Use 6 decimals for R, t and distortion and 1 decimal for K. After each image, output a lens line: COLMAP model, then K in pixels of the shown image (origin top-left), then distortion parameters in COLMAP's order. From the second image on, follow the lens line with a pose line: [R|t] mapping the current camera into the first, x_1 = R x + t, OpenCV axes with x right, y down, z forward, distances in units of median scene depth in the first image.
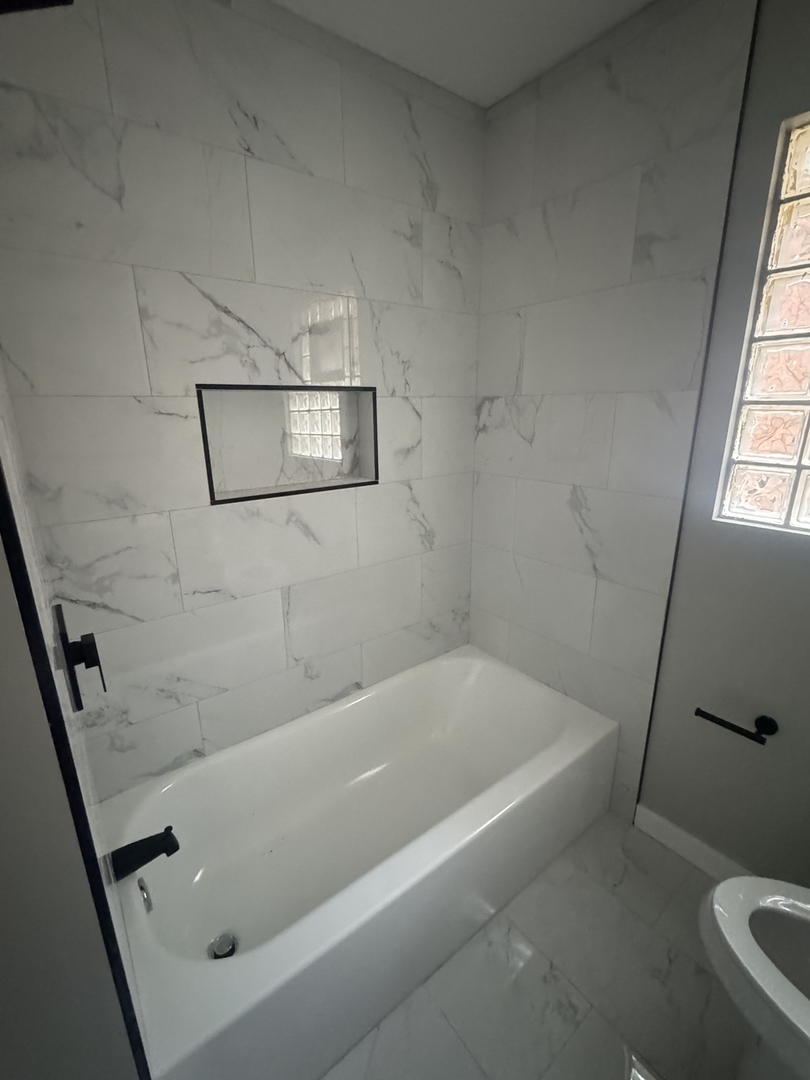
lens RADIAL K [[465.0, 0, 403.8], [0, 465.0, 539.1], [0, 0, 1]] dist [-0.009725, 0.000142]
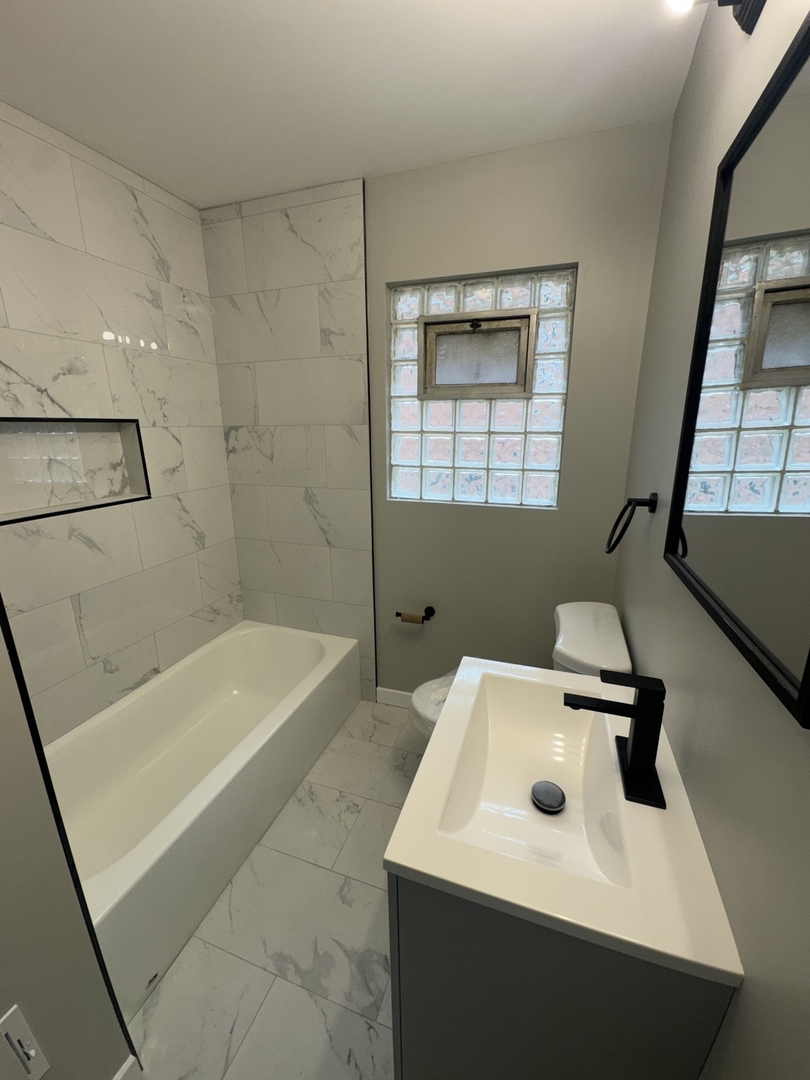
lens RADIAL K [[429.2, 0, 403.6], [0, 429.2, 538.8], [0, 0, 1]] dist [-0.003016, 0.000732]
pose [[0.836481, -0.135459, 0.530991, -0.114597], [0.148245, 0.988774, 0.018708, 0.064103], [-0.527564, 0.063068, 0.847171, -0.293952]]
